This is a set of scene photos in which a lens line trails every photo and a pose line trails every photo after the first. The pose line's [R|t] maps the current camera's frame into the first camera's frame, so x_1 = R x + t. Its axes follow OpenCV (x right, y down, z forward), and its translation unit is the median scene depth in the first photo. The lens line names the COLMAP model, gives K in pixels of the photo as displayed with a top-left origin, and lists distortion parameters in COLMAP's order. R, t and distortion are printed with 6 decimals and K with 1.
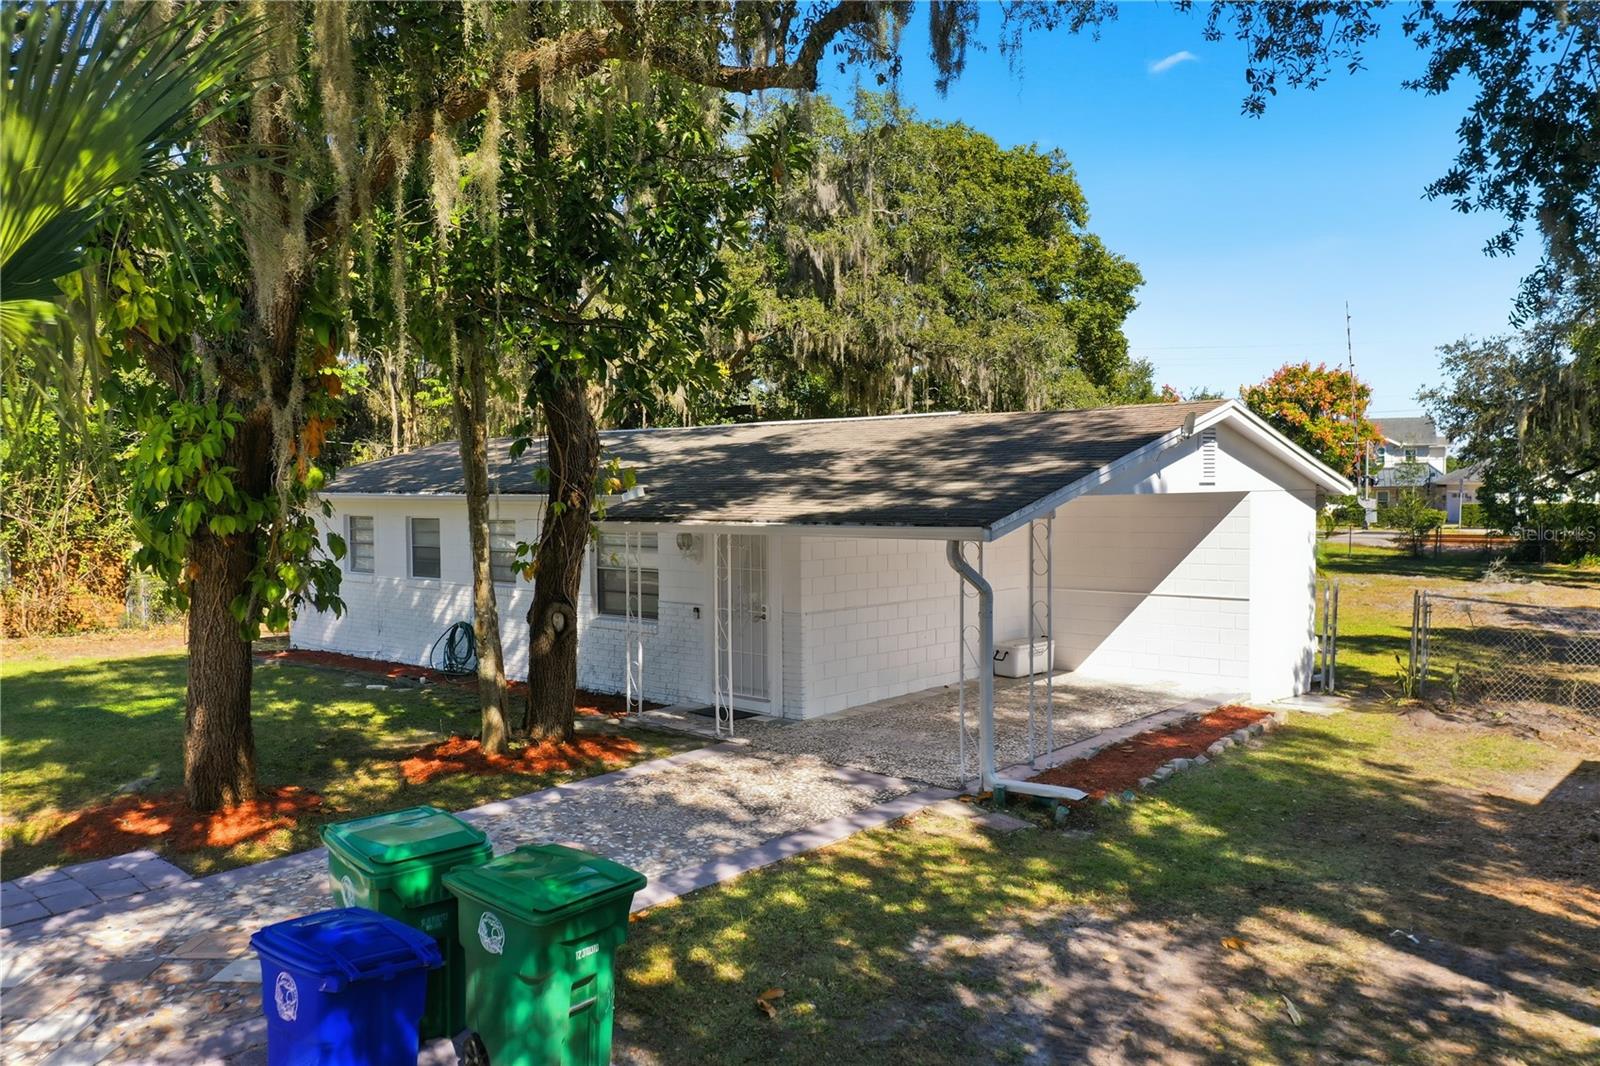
lens RADIAL K [[1262.1, 0, 800.0], [0, 1262.1, 533.0], [0, 0, 1]] dist [-0.001794, 0.001901]
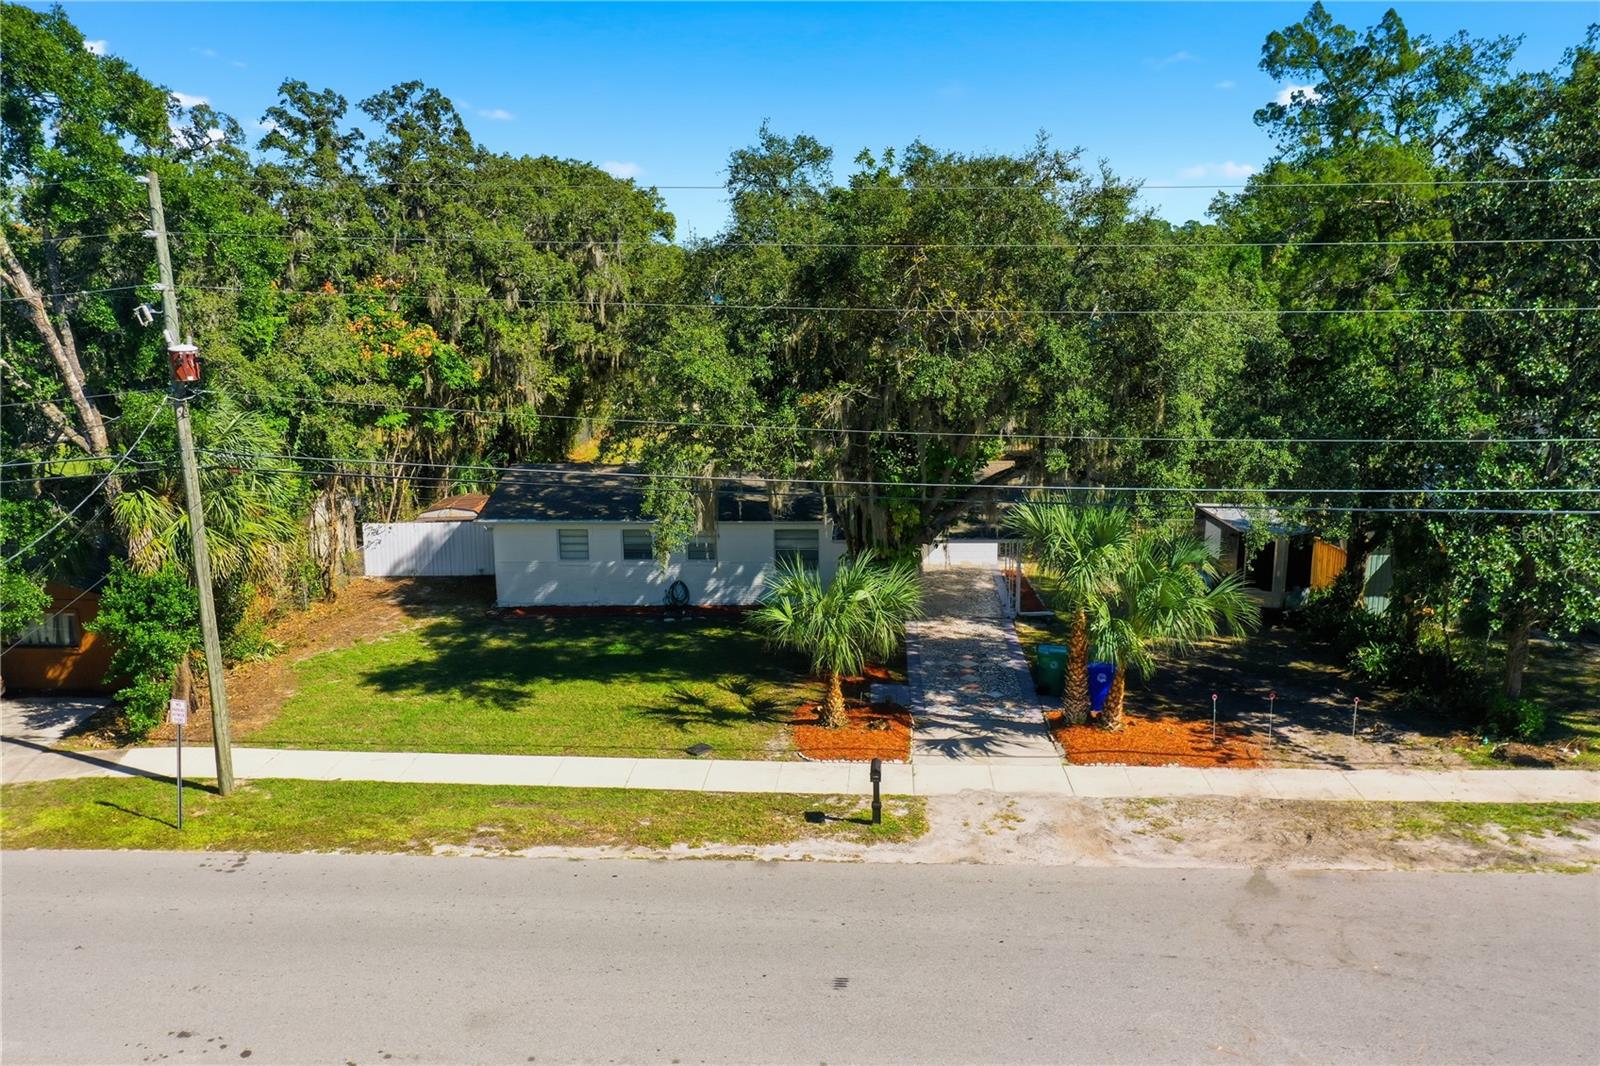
lens RADIAL K [[1262.1, 0, 800.0], [0, 1262.1, 533.0], [0, 0, 1]] dist [-0.001794, 0.001901]
pose [[0.786614, -0.135305, 0.602438, -2.001476], [0.033832, 0.983673, 0.176754, -0.536751], [-0.616518, -0.118655, 0.778349, -1.008579]]
